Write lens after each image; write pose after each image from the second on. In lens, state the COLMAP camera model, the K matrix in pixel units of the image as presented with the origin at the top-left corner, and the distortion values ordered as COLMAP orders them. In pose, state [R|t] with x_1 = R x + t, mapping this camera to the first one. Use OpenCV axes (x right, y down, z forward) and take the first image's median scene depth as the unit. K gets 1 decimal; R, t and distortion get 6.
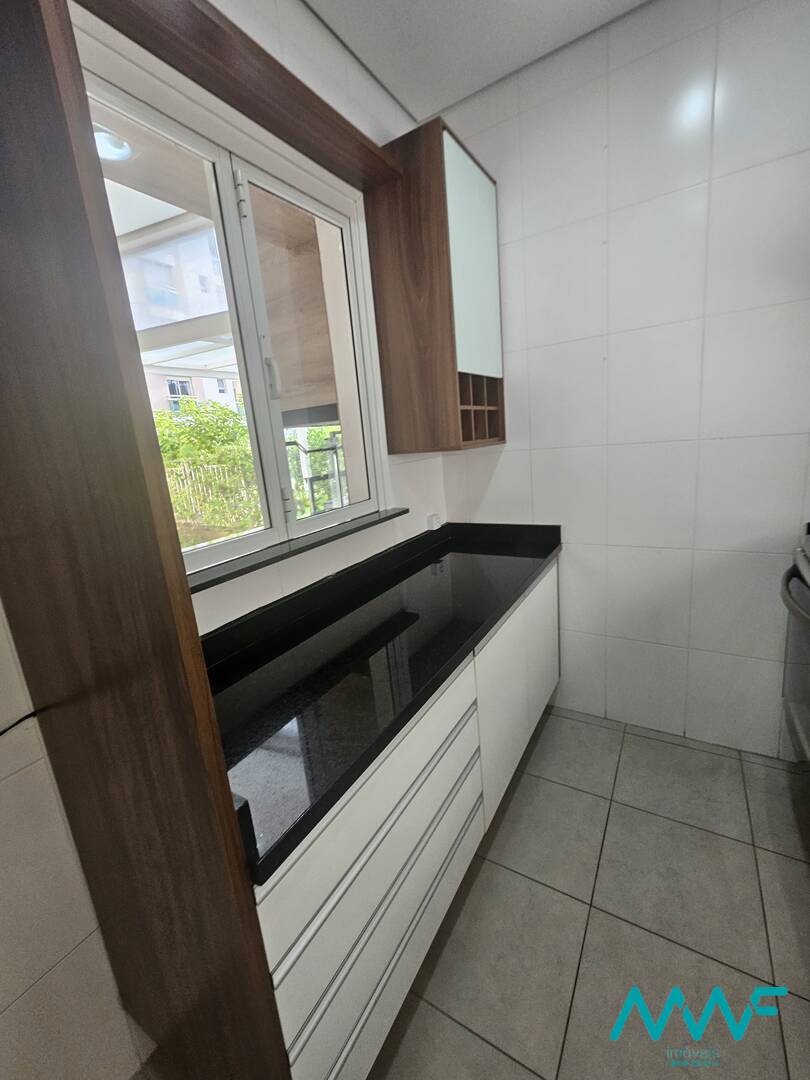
lens RADIAL K [[443.4, 0, 418.3], [0, 443.4, 526.2], [0, 0, 1]] dist [-0.004620, 0.002023]
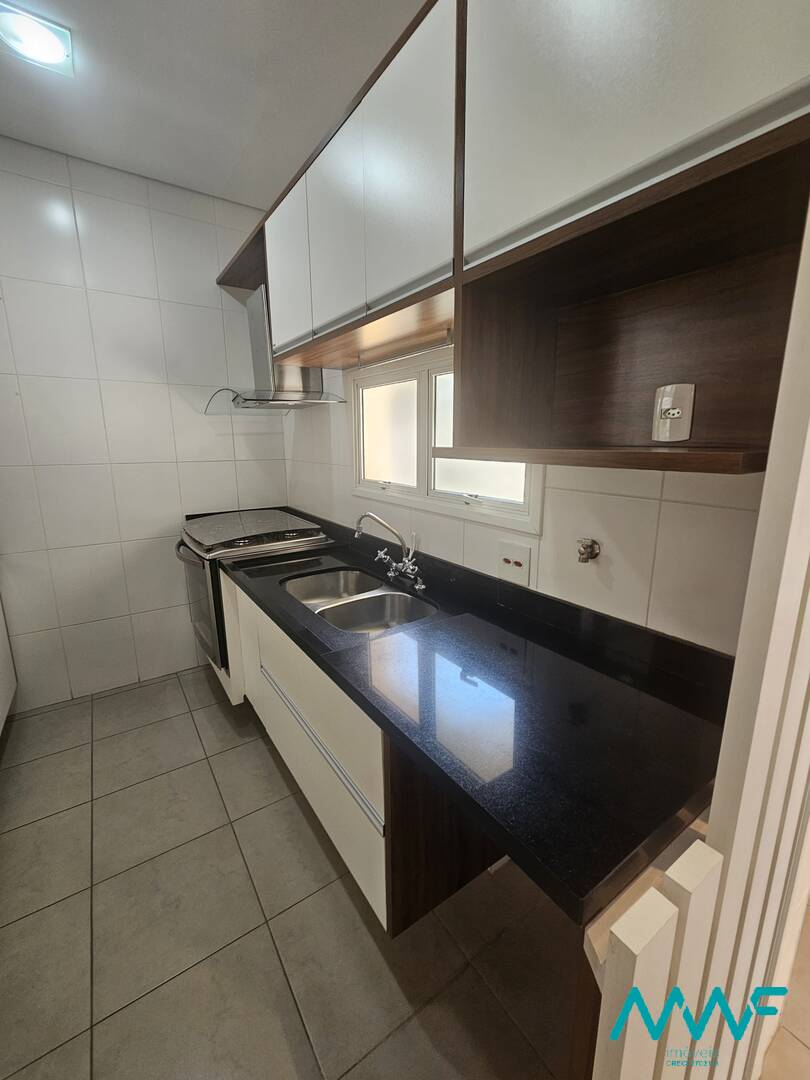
lens RADIAL K [[443.4, 0, 411.1], [0, 443.4, 541.2], [0, 0, 1]] dist [-0.004620, 0.002023]
pose [[0.399684, -0.113818, 0.909559, -0.284774], [0.148169, 0.987235, 0.058429, 0.104072], [-0.904599, 0.111416, 0.411446, -0.408796]]
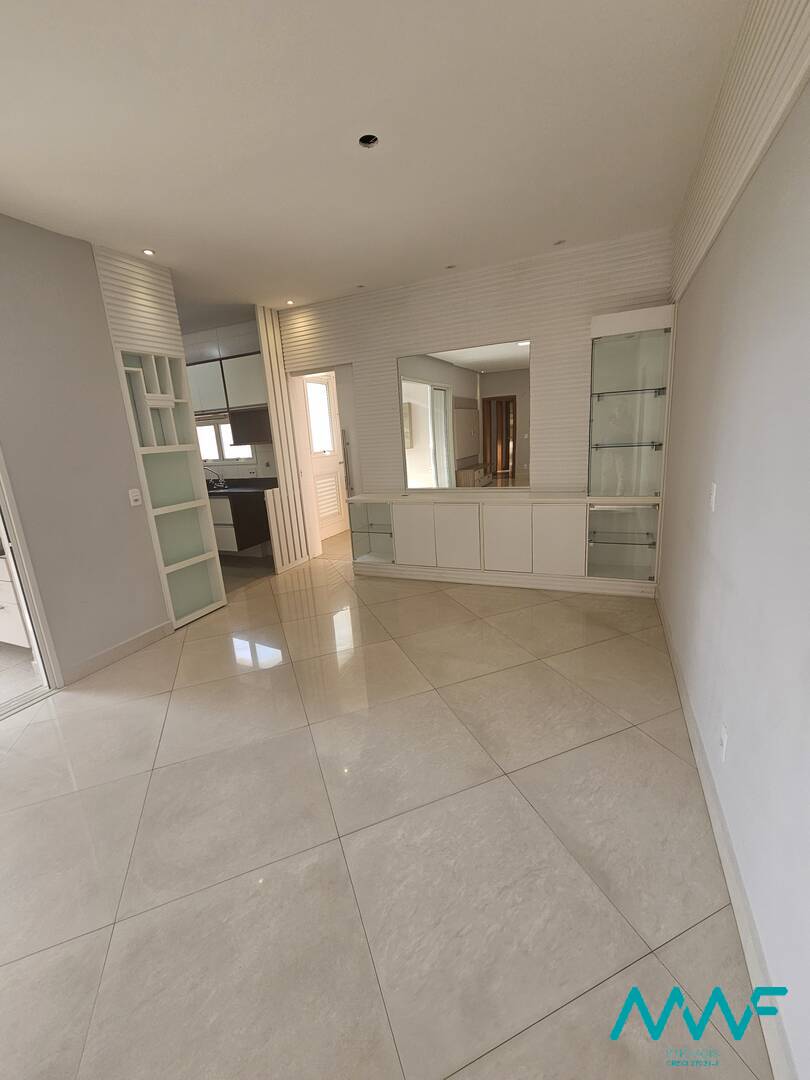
lens RADIAL K [[443.4, 0, 410.2], [0, 443.4, 541.9], [0, 0, 1]] dist [-0.004620, 0.002023]
pose [[-0.099891, -0.140910, 0.984970, -2.880164], [0.284603, 0.944516, 0.163986, 0.503296], [-0.953427, 0.296706, -0.054245, -1.021074]]
